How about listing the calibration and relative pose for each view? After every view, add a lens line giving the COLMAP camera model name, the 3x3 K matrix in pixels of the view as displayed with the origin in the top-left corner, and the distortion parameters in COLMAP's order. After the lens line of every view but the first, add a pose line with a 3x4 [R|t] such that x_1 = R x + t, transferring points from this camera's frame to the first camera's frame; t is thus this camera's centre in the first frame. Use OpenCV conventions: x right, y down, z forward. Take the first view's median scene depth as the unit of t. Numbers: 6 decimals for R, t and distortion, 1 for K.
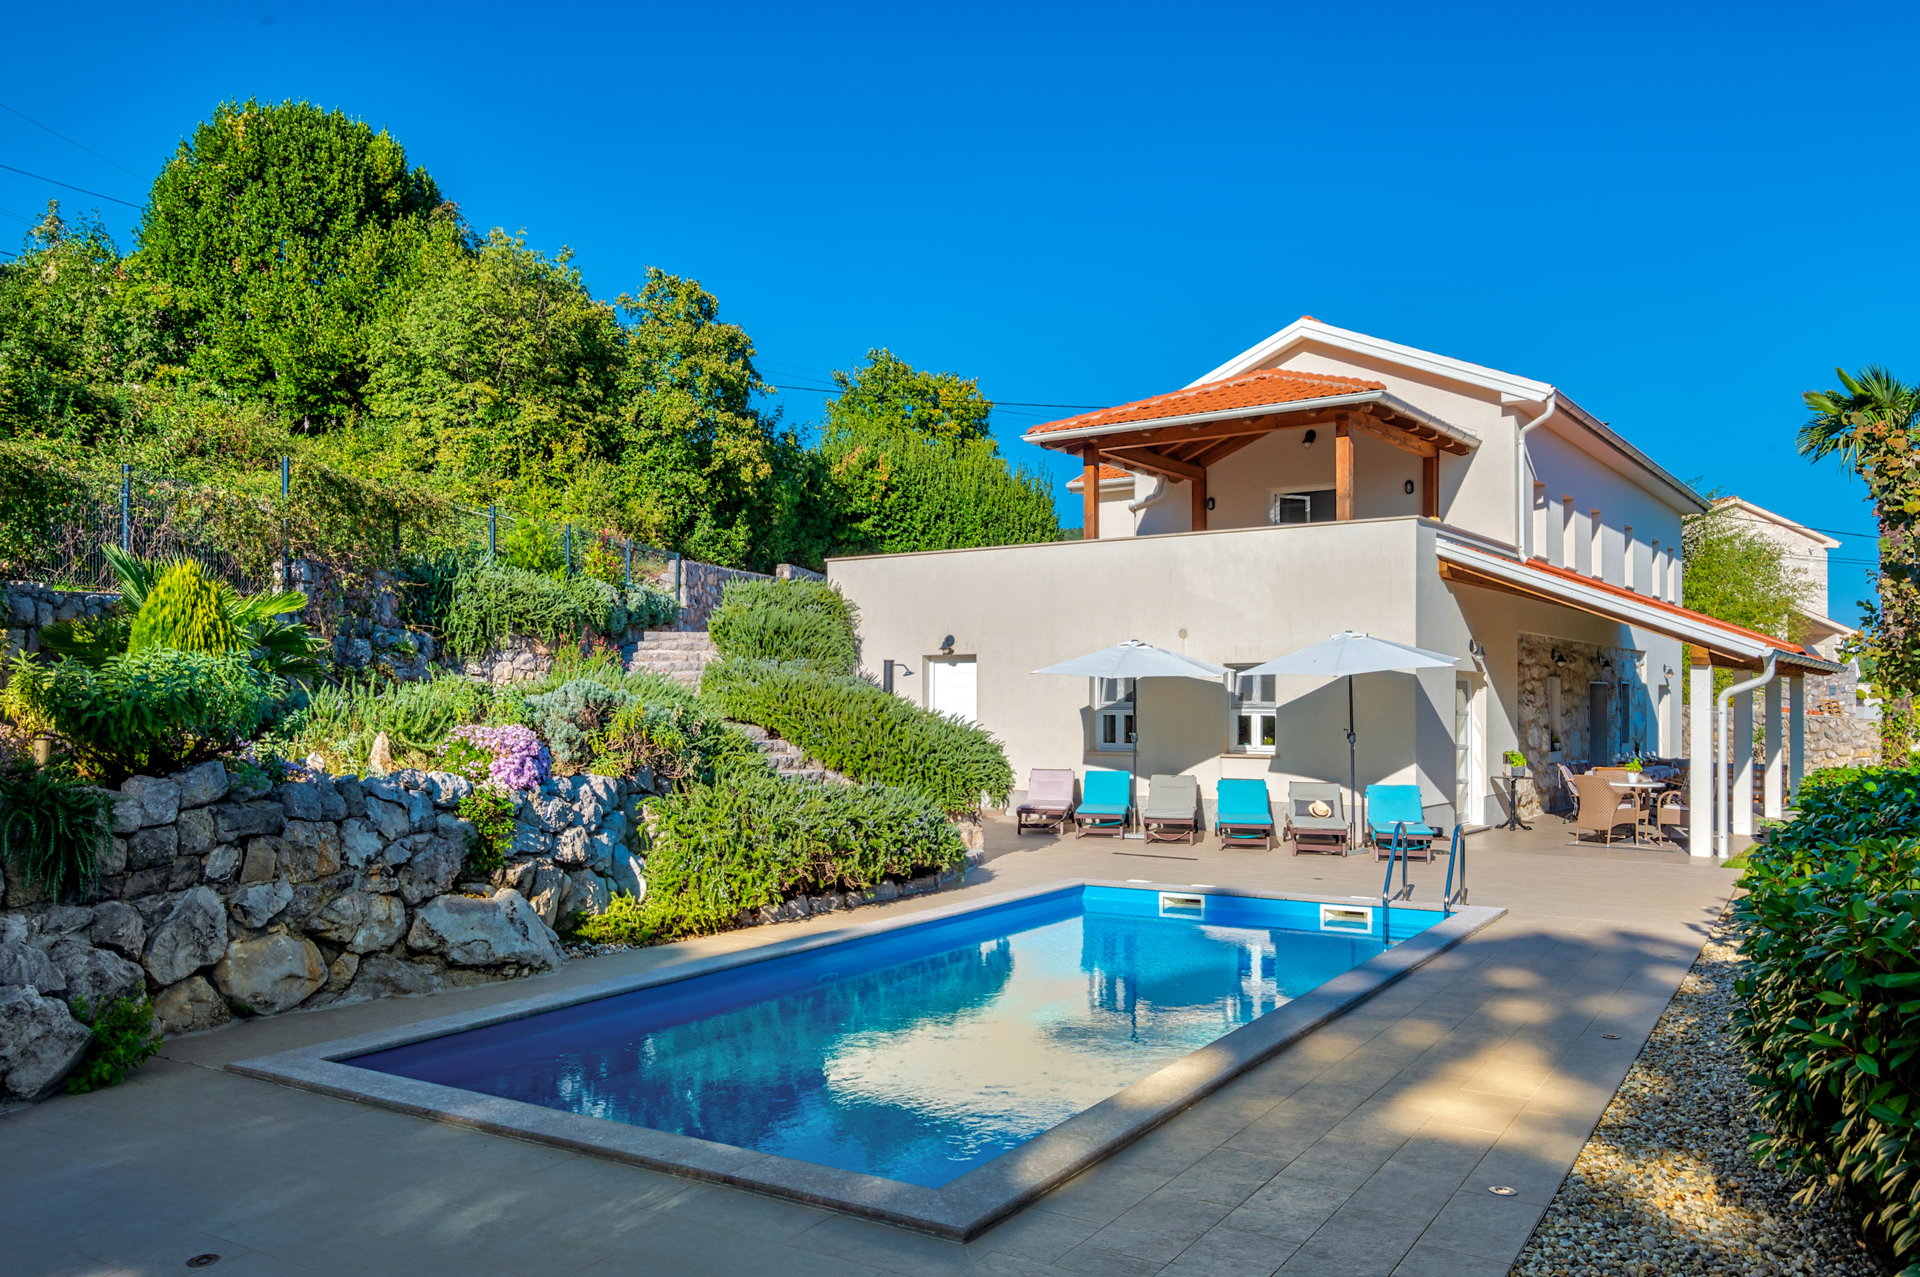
lens RADIAL K [[1440.8, 0, 962.6], [0, 1440.8, 690.8], [0, 0, 1]] dist [-0.003125, 0.000195]
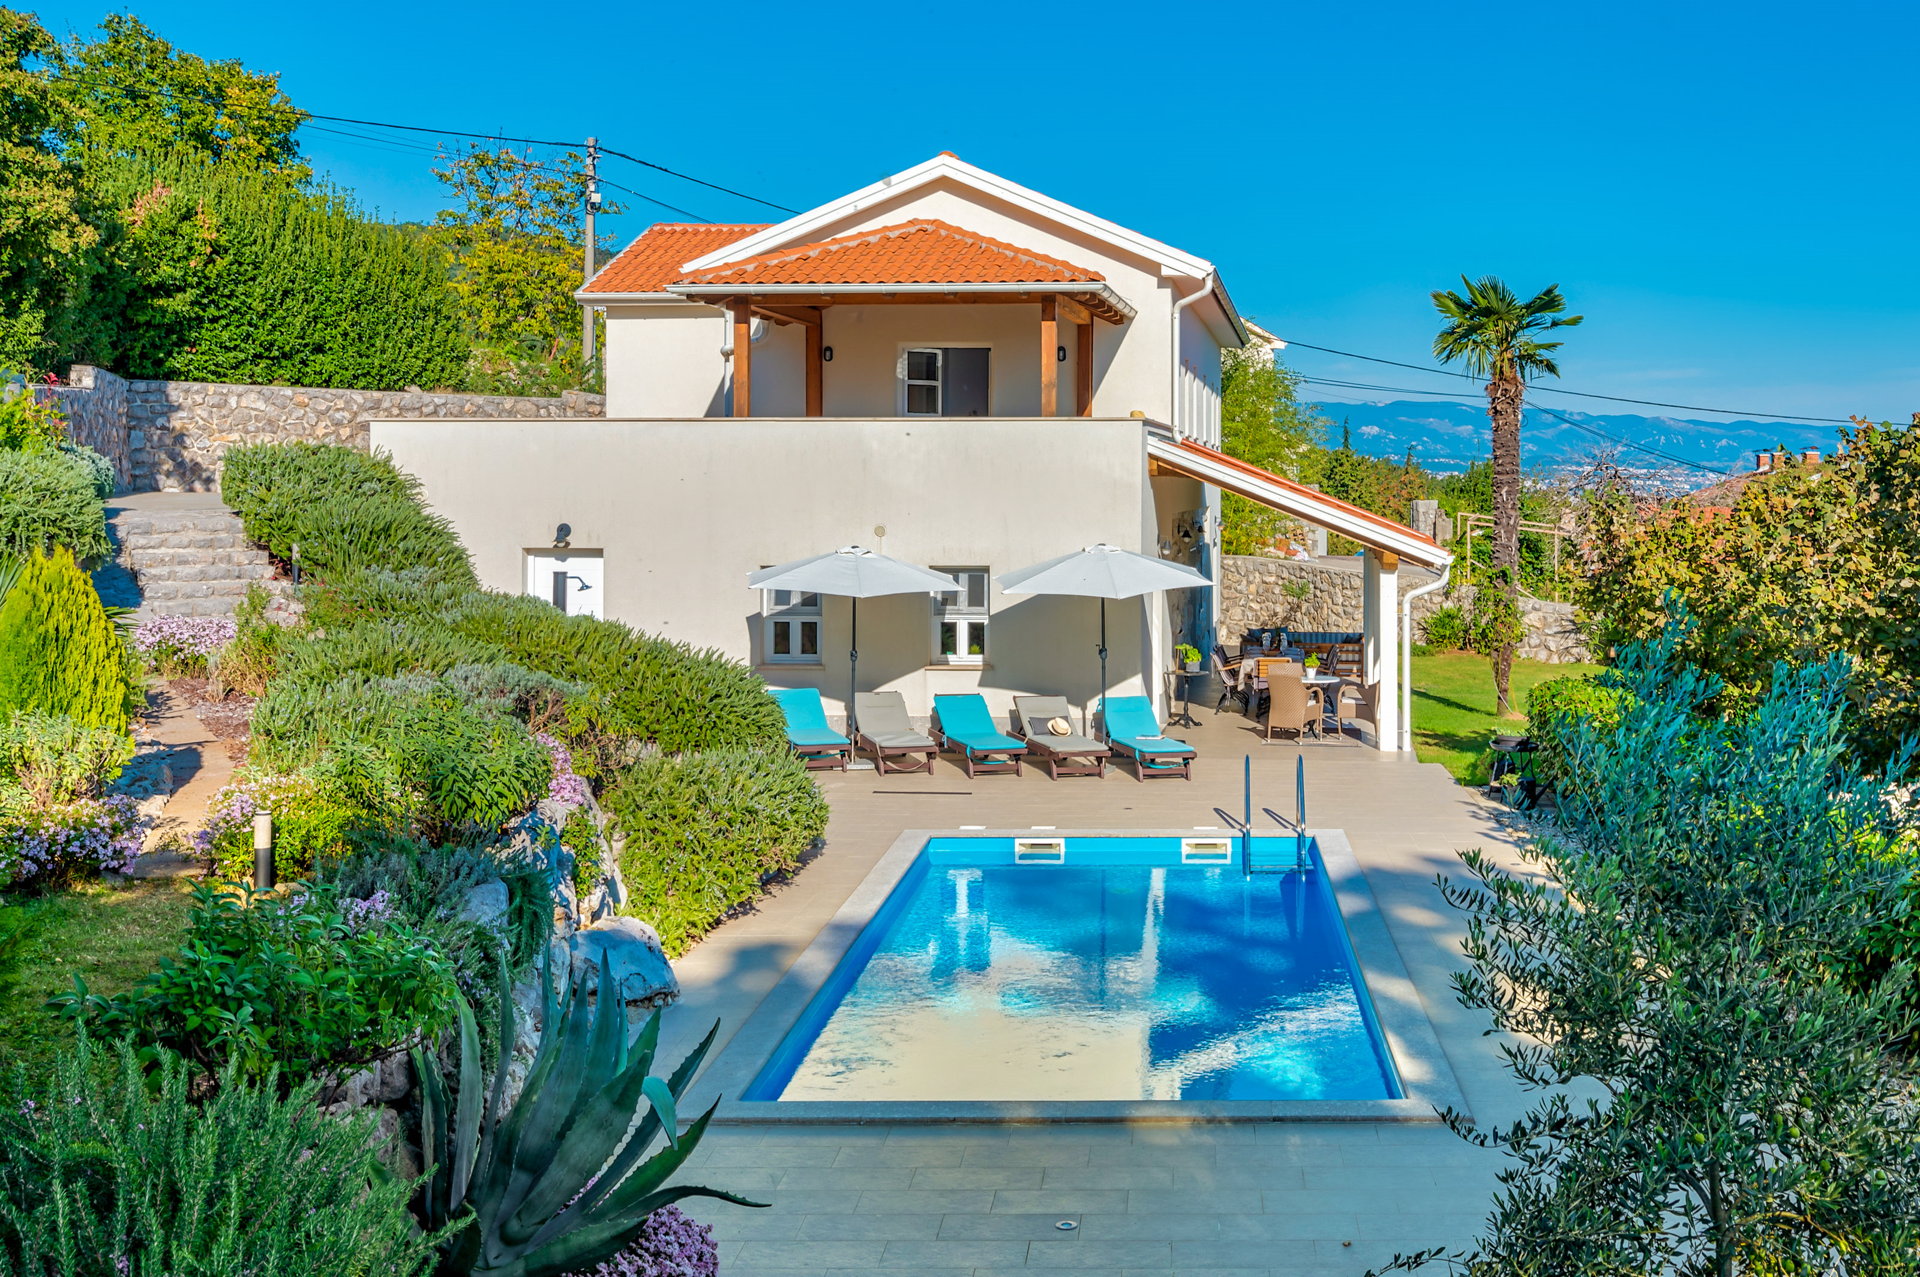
lens RADIAL K [[2071.8, 0, 1185.9], [0, 2071.8, 453.0], [0, 0, 1]] dist [-0.004171, 0.003168]
pose [[0.848509, 0.006744, 0.529137, -0.309326], [-0.005521, 0.999977, -0.003892, -0.071404], [-0.529152, 0.000381, 0.848527, -0.157006]]
